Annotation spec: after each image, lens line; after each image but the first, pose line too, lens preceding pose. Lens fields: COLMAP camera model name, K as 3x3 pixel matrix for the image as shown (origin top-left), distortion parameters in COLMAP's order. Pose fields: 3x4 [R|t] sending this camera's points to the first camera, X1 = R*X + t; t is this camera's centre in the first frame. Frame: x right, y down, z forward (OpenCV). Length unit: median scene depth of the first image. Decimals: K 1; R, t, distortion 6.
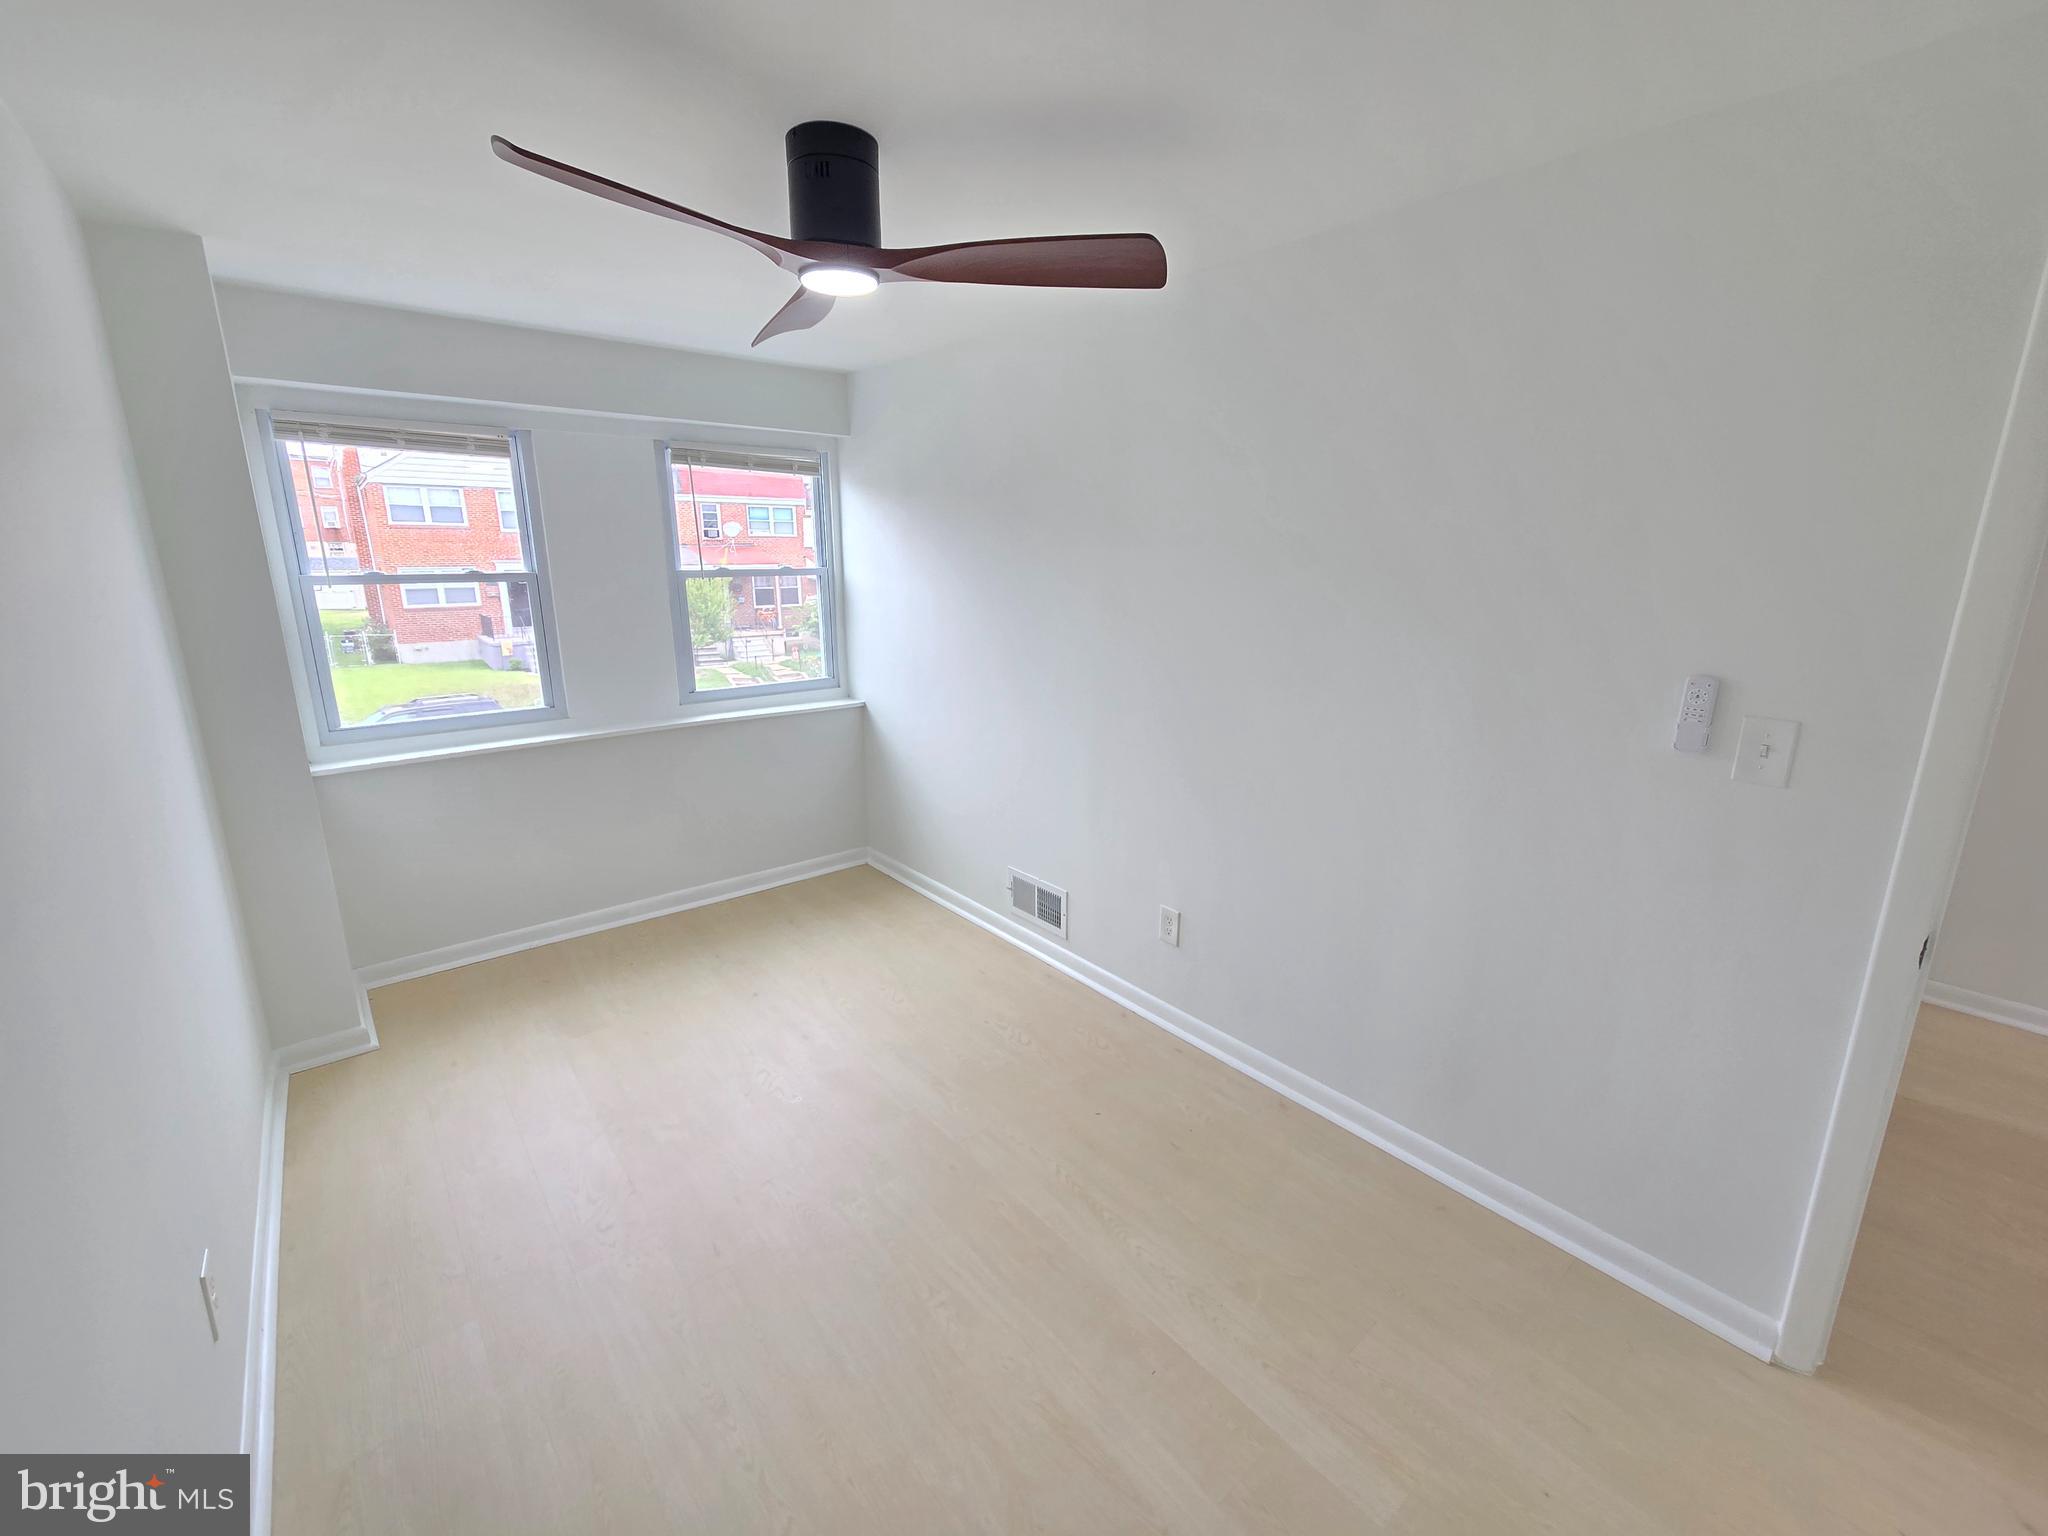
lens RADIAL K [[839.4, 0, 1017.5], [0, 839.4, 758.4], [0, 0, 1]] dist [0.002218, 0.000343]
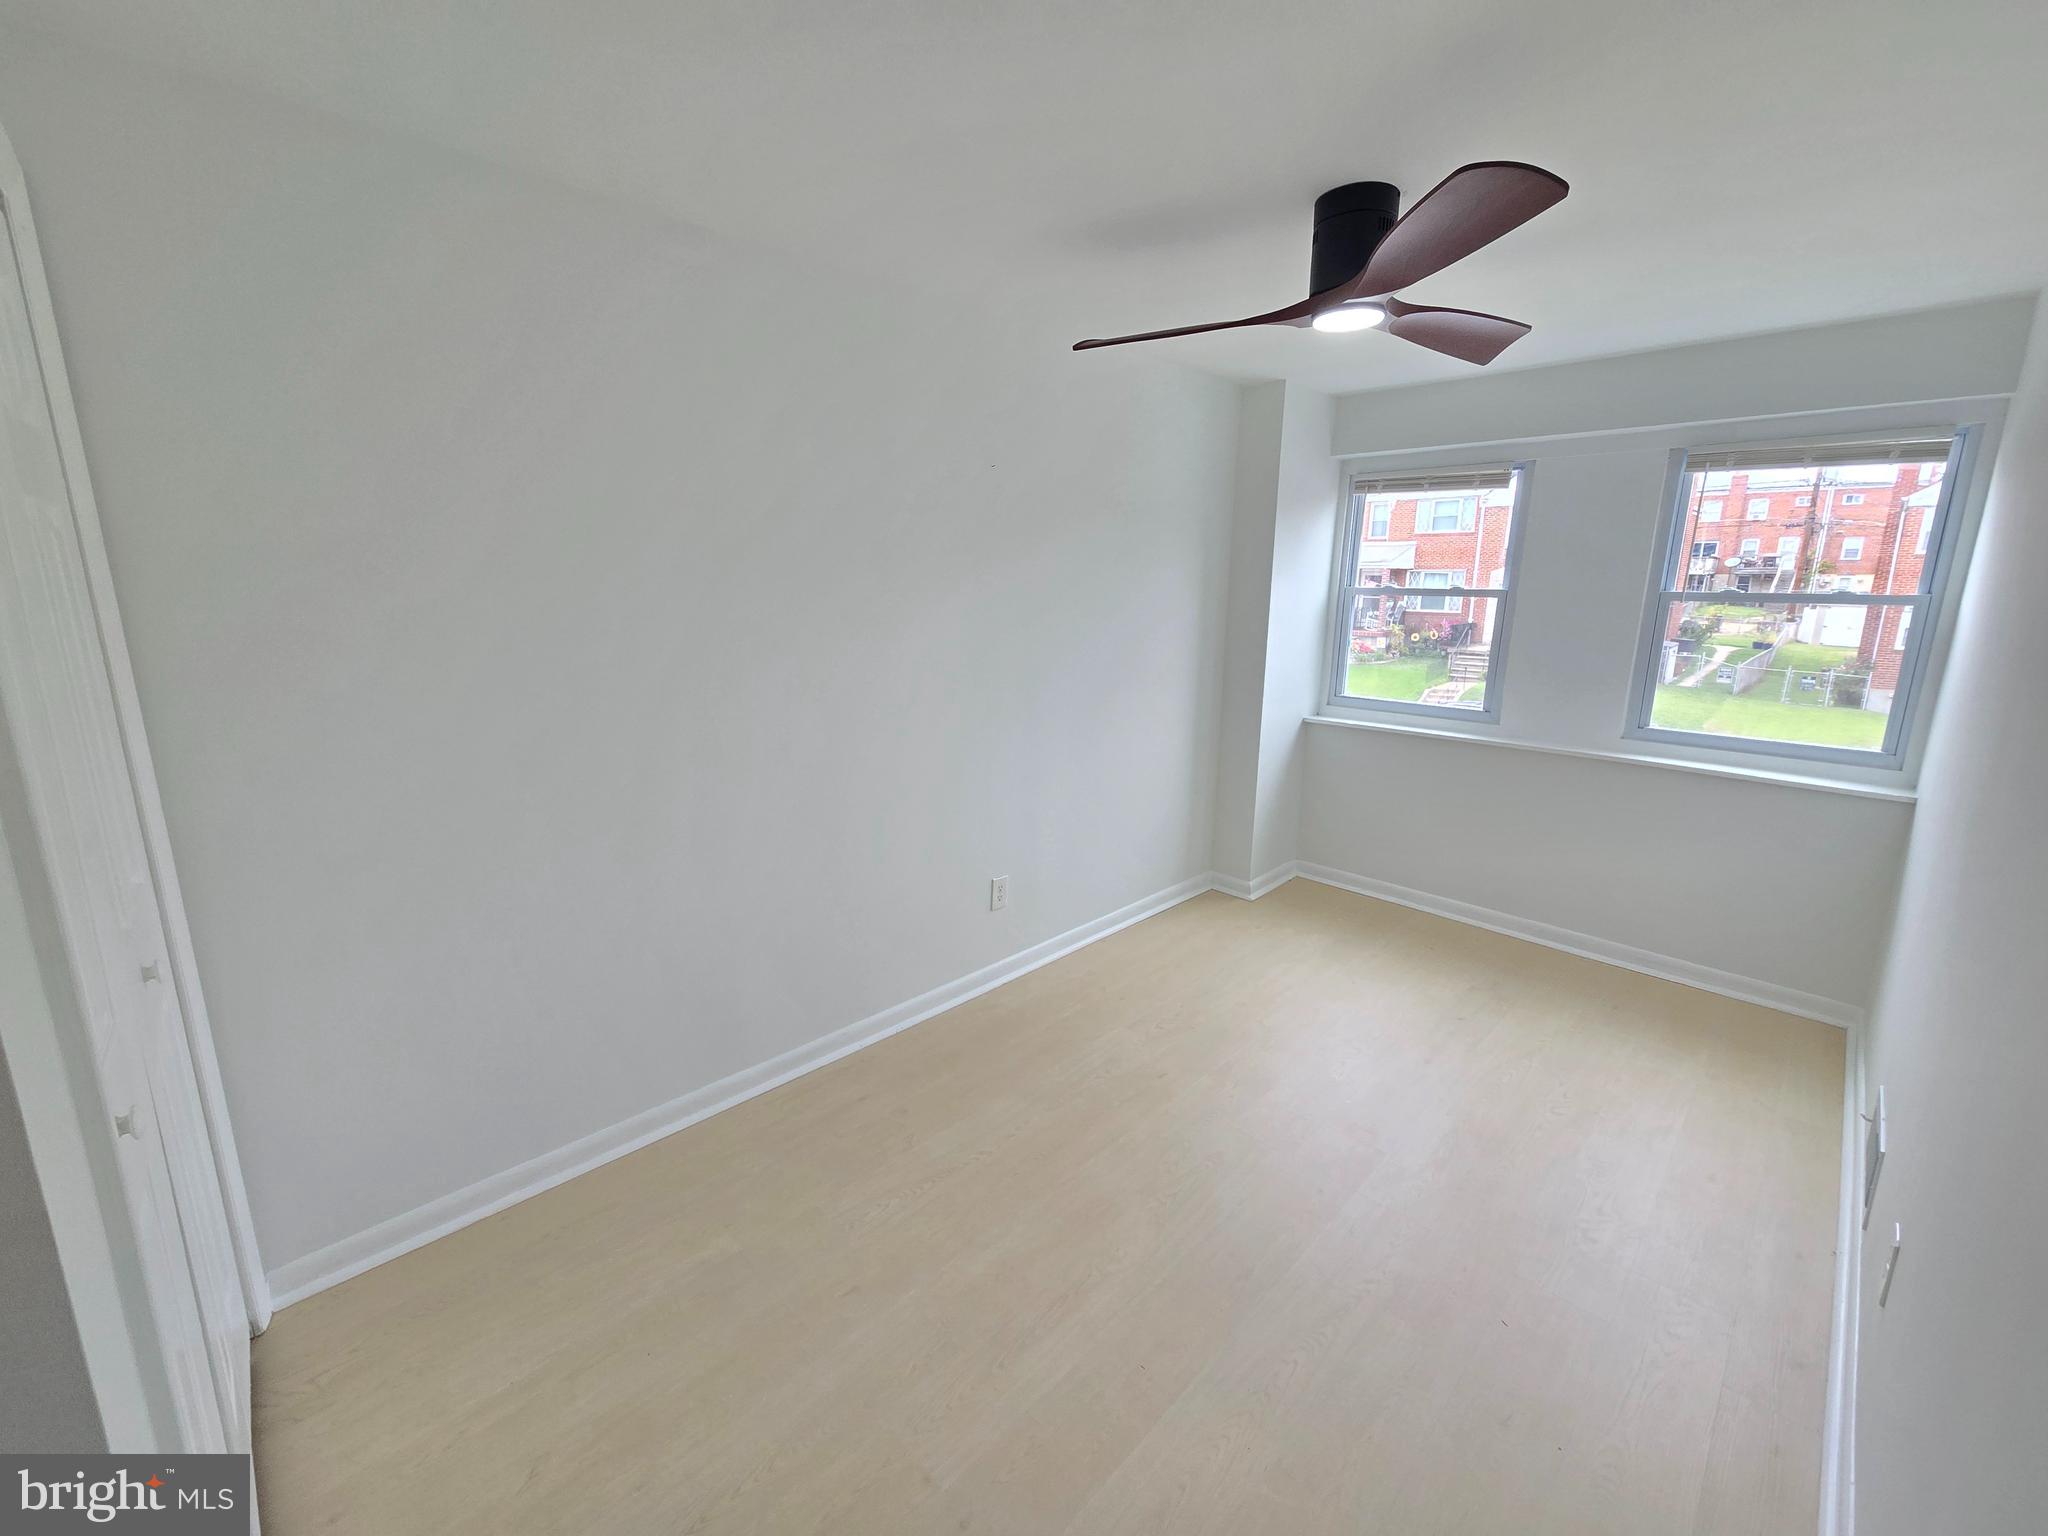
lens RADIAL K [[839.4, 0, 1017.5], [0, 839.4, 758.4], [0, 0, 1]] dist [0.002218, 0.000343]
pose [[0.099216, 0.215408, -0.971471, 0.459562], [-0.245993, 0.951295, 0.185811, -0.055071], [0.964180, 0.220539, 0.147373, 0.256138]]
